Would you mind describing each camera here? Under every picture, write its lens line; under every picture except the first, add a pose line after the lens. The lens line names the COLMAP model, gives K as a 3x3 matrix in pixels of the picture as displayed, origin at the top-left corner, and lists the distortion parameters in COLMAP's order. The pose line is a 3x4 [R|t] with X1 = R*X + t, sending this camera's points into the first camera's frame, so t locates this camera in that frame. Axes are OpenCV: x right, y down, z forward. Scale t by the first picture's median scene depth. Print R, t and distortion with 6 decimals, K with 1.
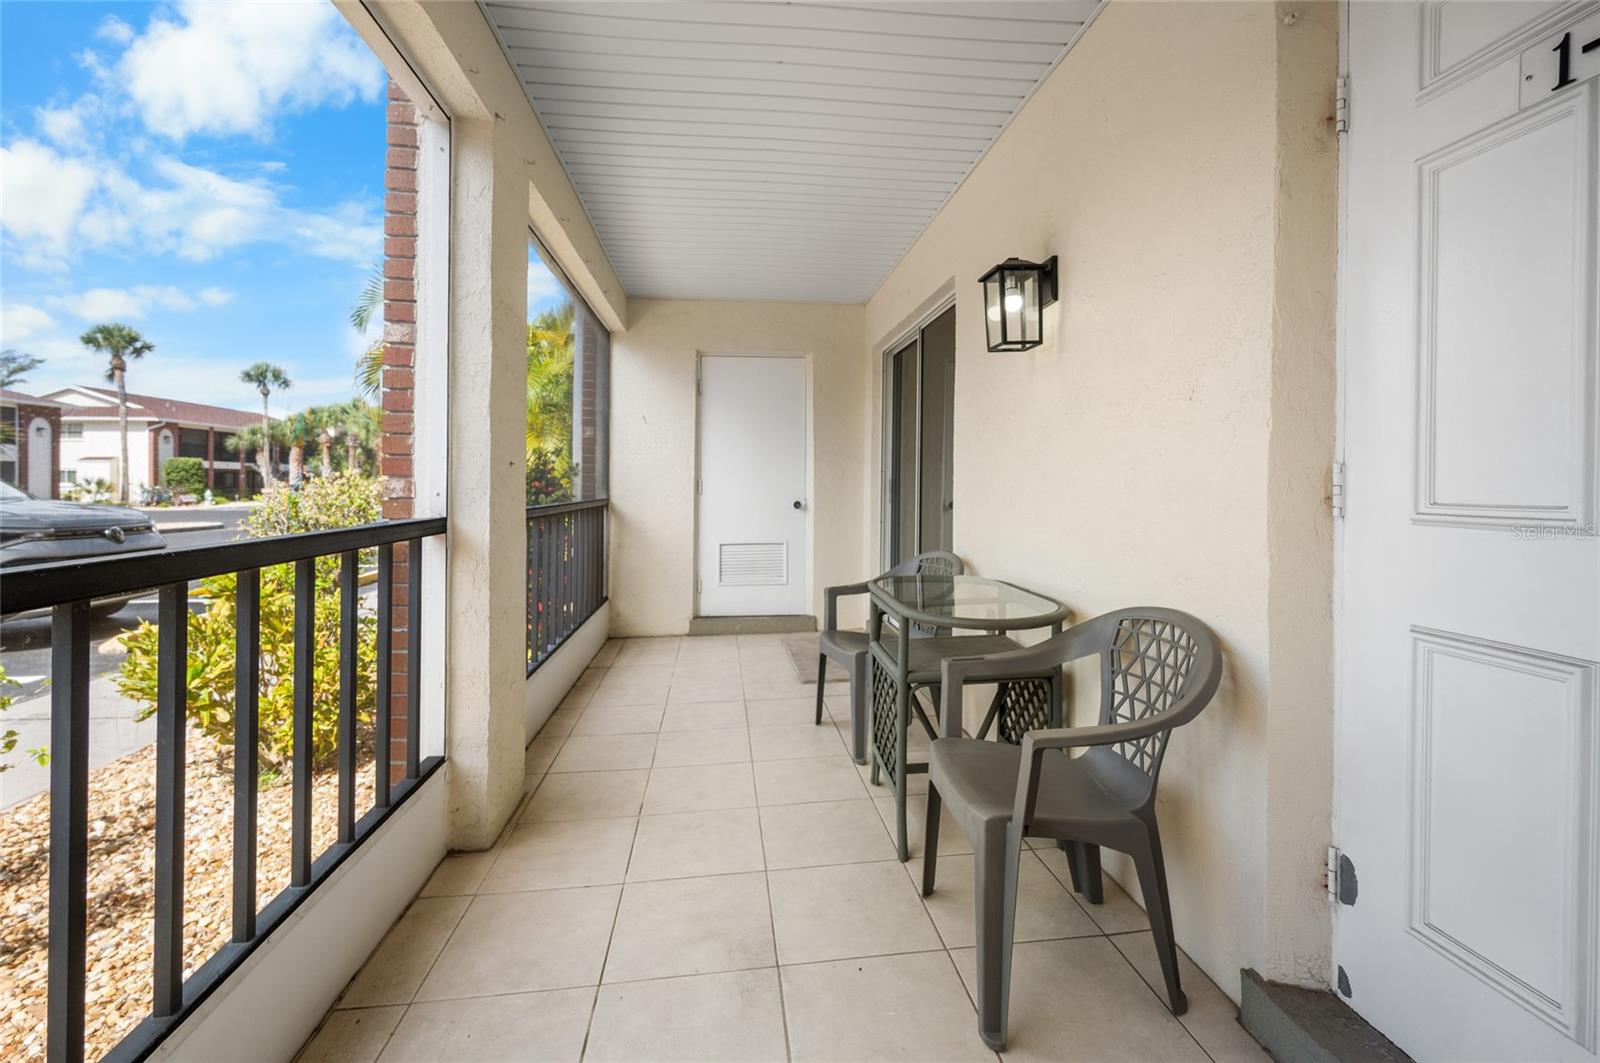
lens RADIAL K [[696.4, 0, 793.7], [0, 696.4, 489.1], [0, 0, 1]] dist [-0.001808, 0.000231]
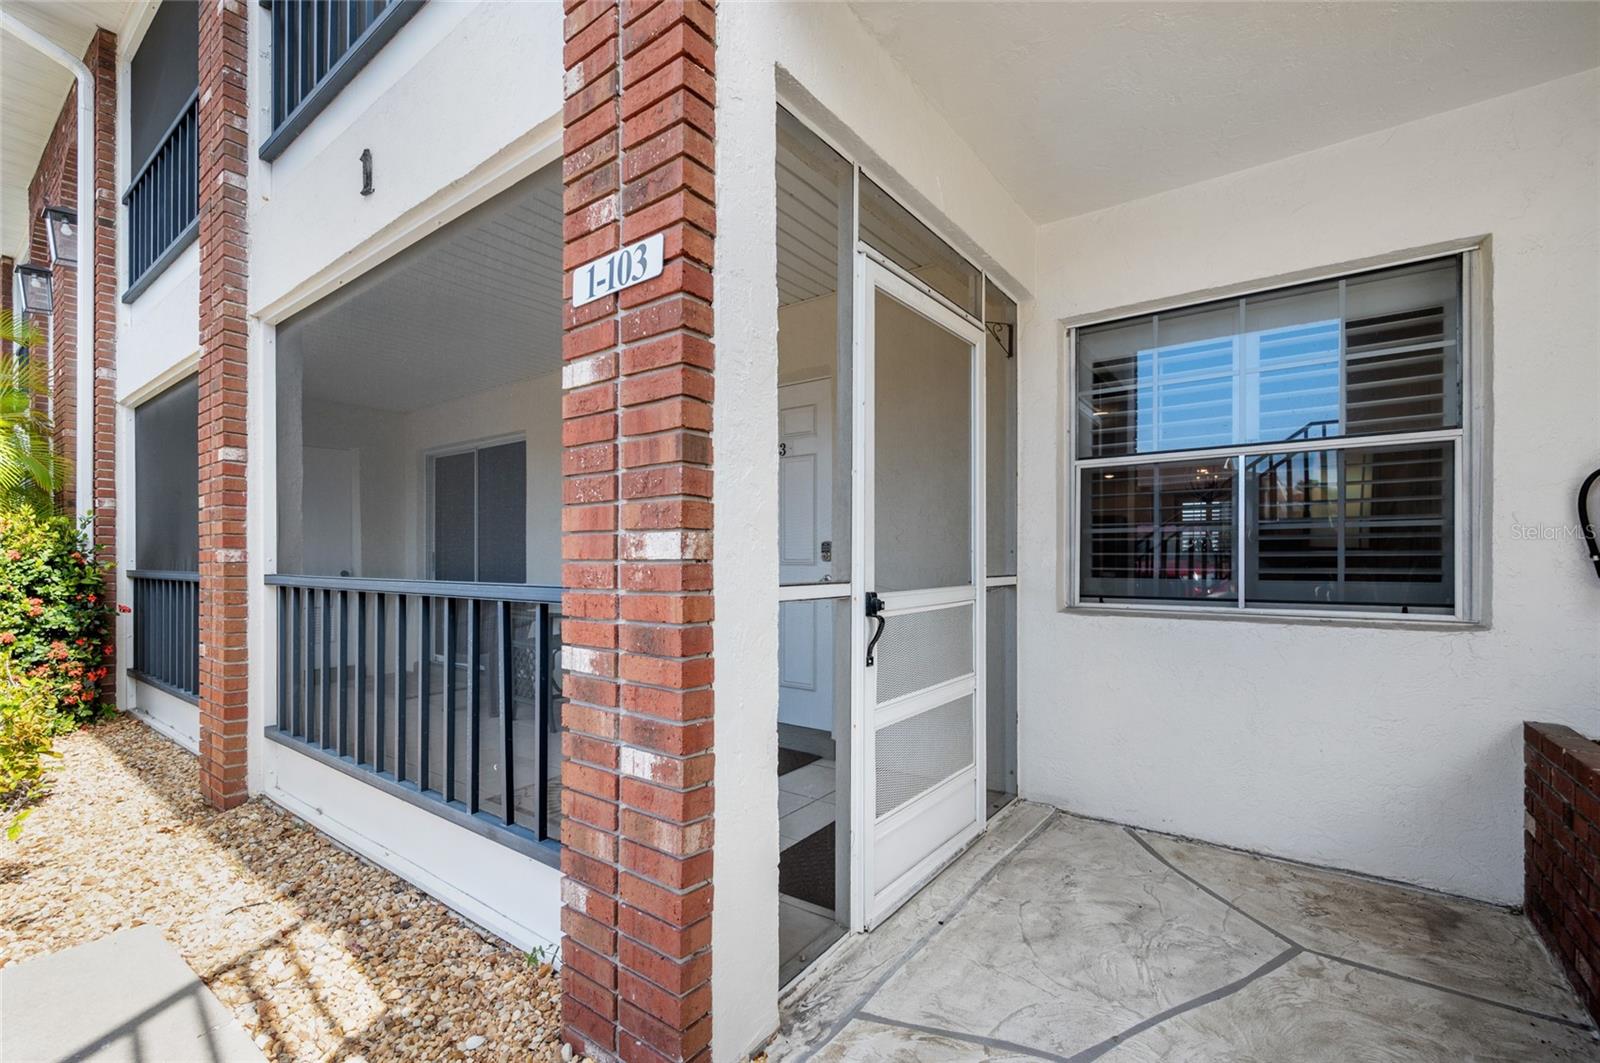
lens RADIAL K [[696.2, 0, 804.9], [0, 696.2, 556.8], [0, 0, 1]] dist [0.000174, 0.000131]
pose [[0.678832, 0.001359, 0.734292, -0.959521], [0.007891, 0.999927, -0.009146, 0.028449], [-0.734251, 0.012003, 0.678772, -1.091077]]
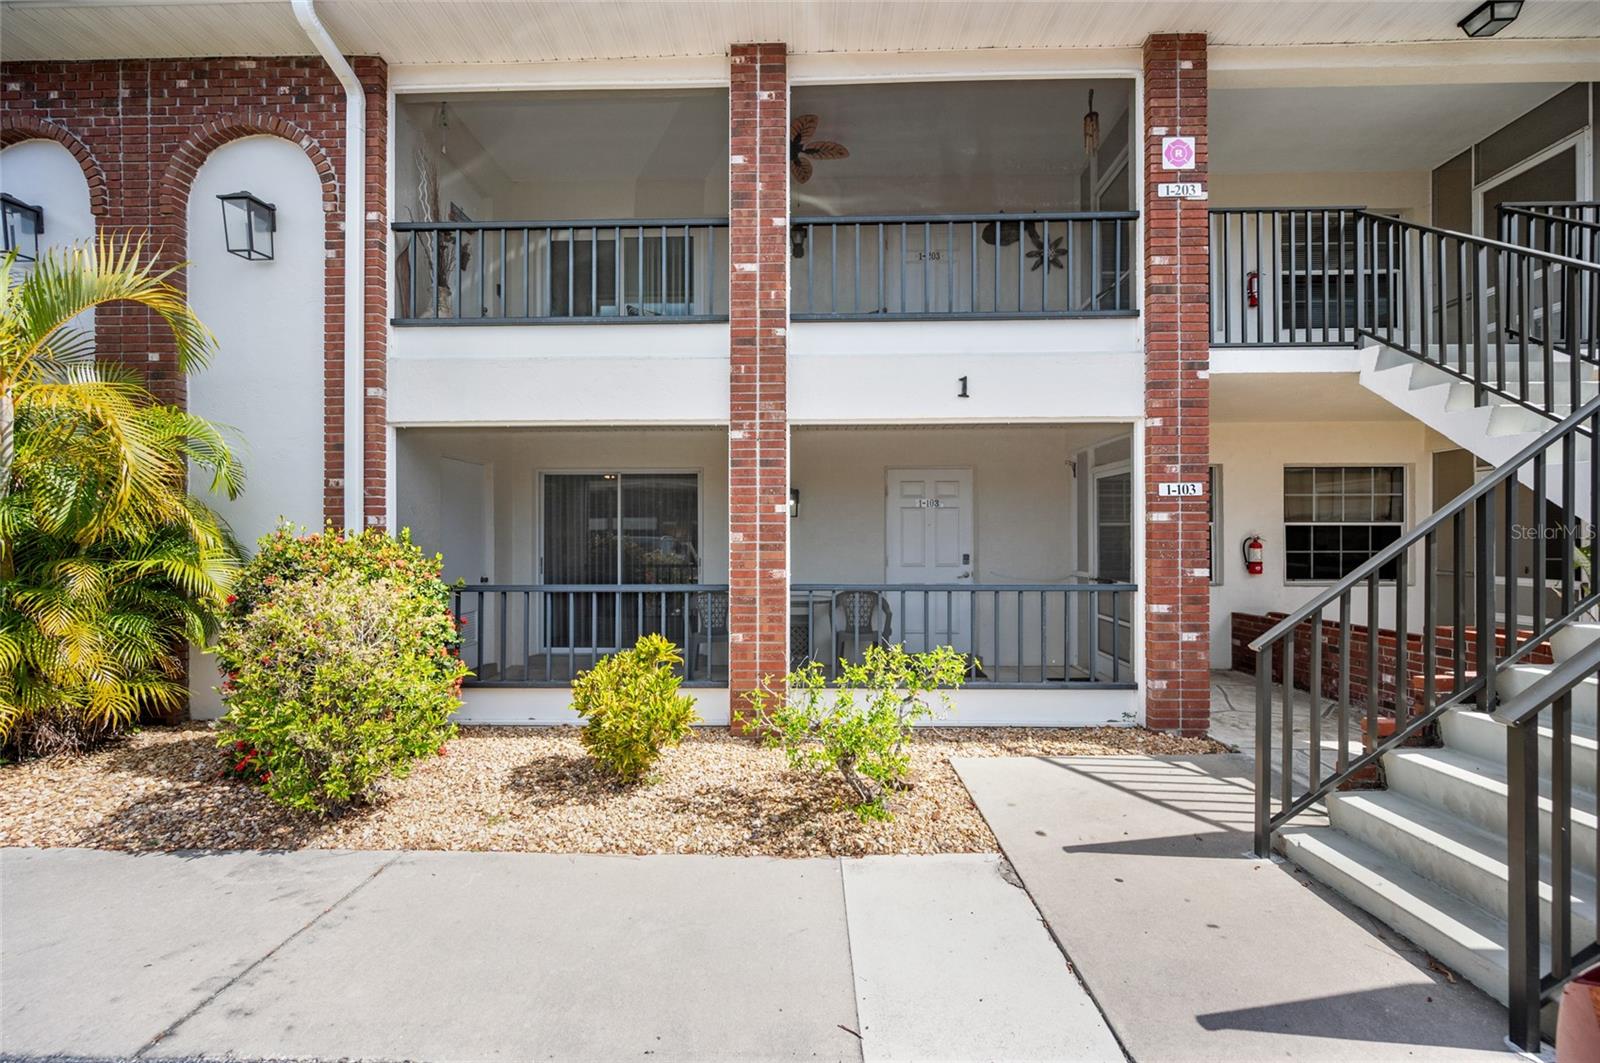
lens RADIAL K [[639.6, 0, 800.0], [0, 639.6, 531.5], [0, 0, 1]] dist [-0.000877, 0.000227]
pose [[0.122589, 0.007393, 0.992430, -3.103243], [0.009663, 0.999916, -0.008643, -0.140952], [-0.992410, 0.010649, 0.122507, 0.748721]]
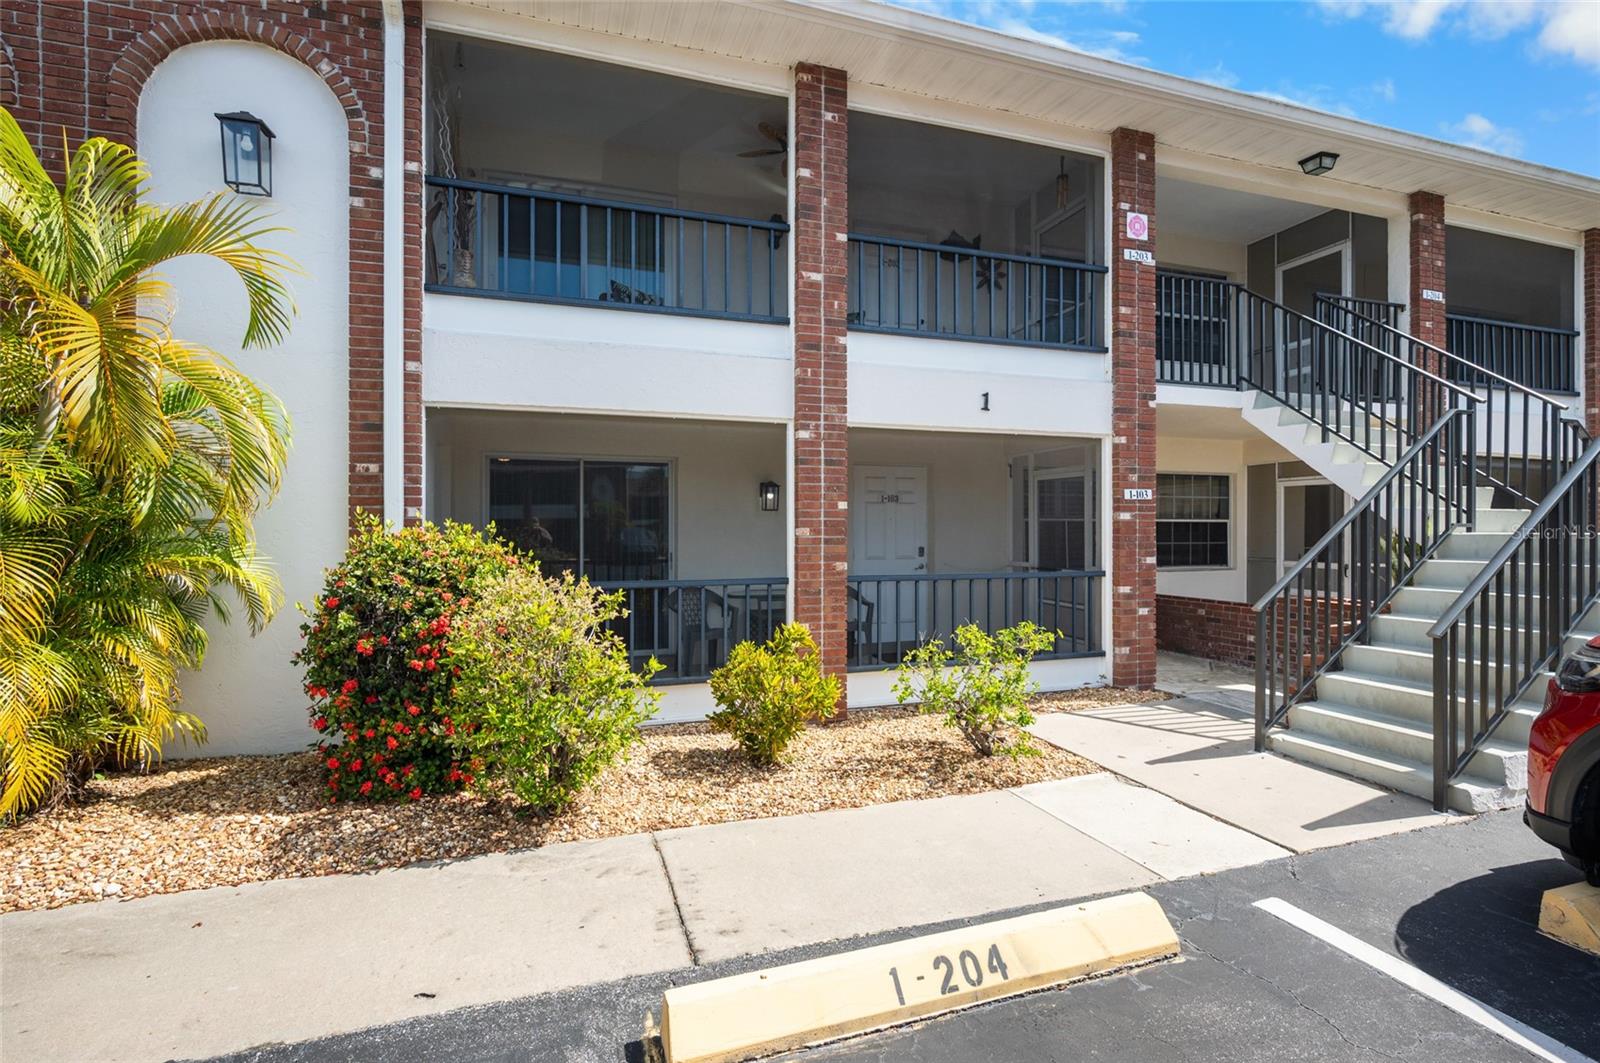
lens RADIAL K [[752.3, 0, 799.8], [0, 752.3, 519.9], [0, 0, 1]] dist [0.001859, 0.000352]
pose [[-0.225242, 0.008998, 0.974261, -3.652606], [0.006133, 0.999951, -0.007817, -0.167439], [-0.974284, 0.004214, -0.225286, 1.993577]]
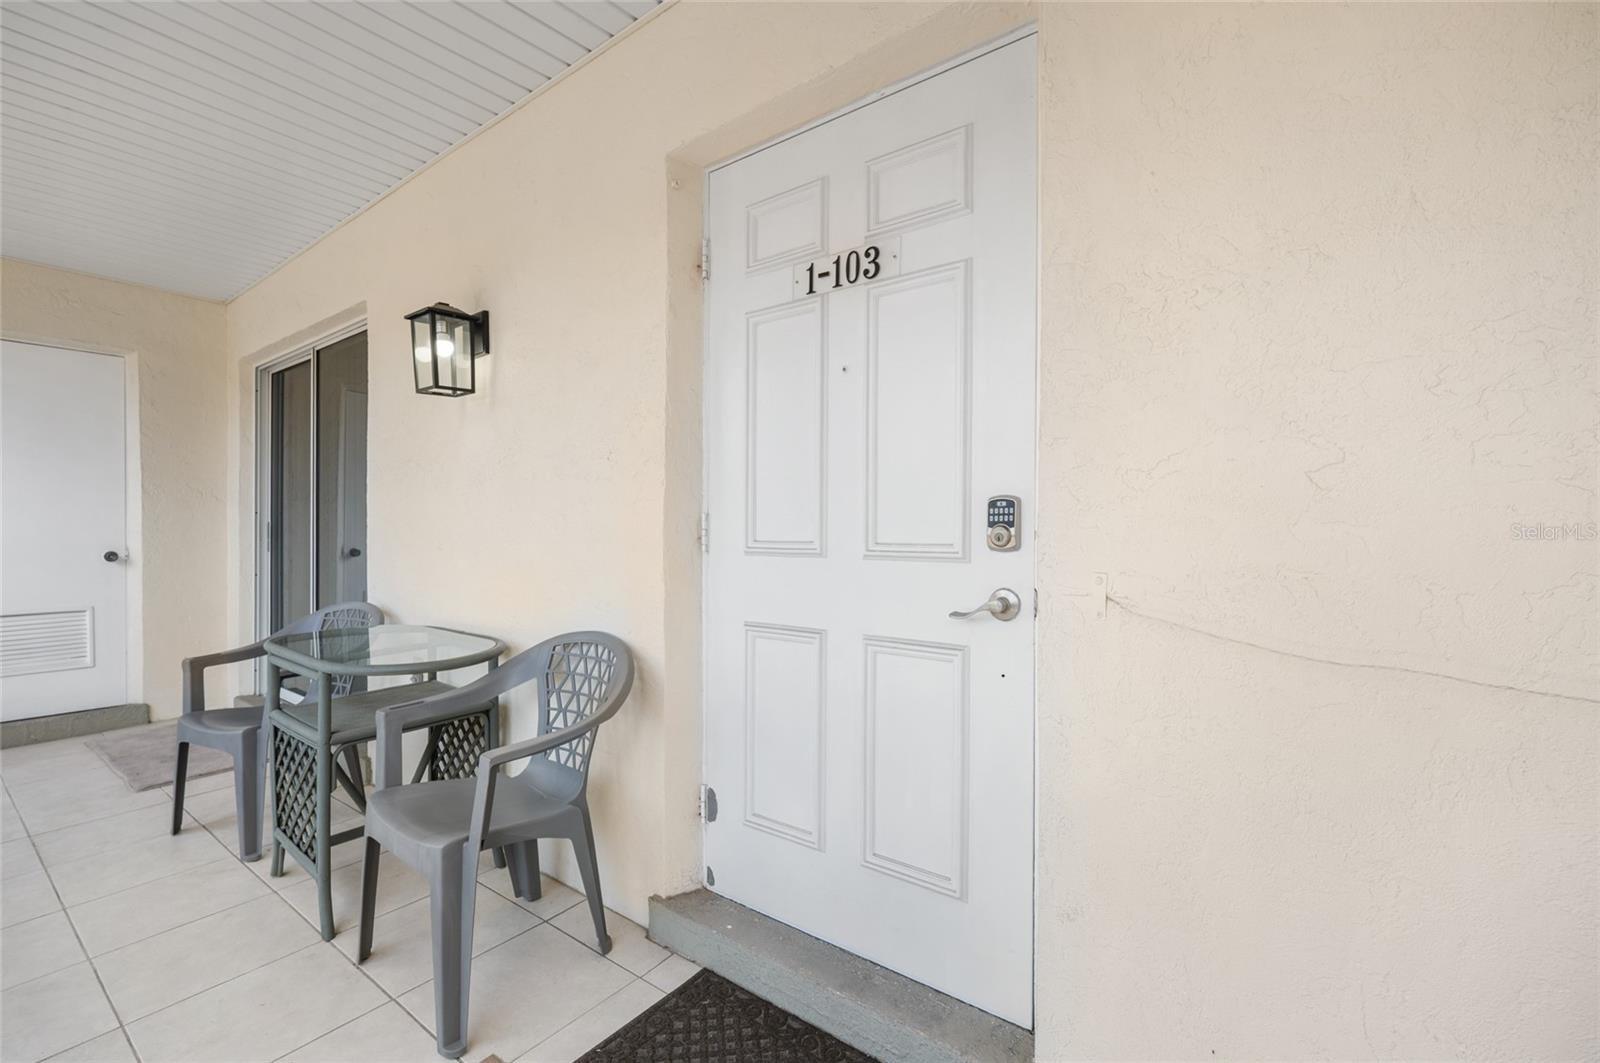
lens RADIAL K [[705.1, 0, 800.0], [0, 705.1, 531.5], [0, 0, 1]] dist [-0.000698, 0.000002]
pose [[0.686008, -0.001727, 0.727592, -0.101527], [0.004266, 0.999990, -0.001649, 0.002300], [-0.727581, 0.004236, 0.686009, -0.098624]]
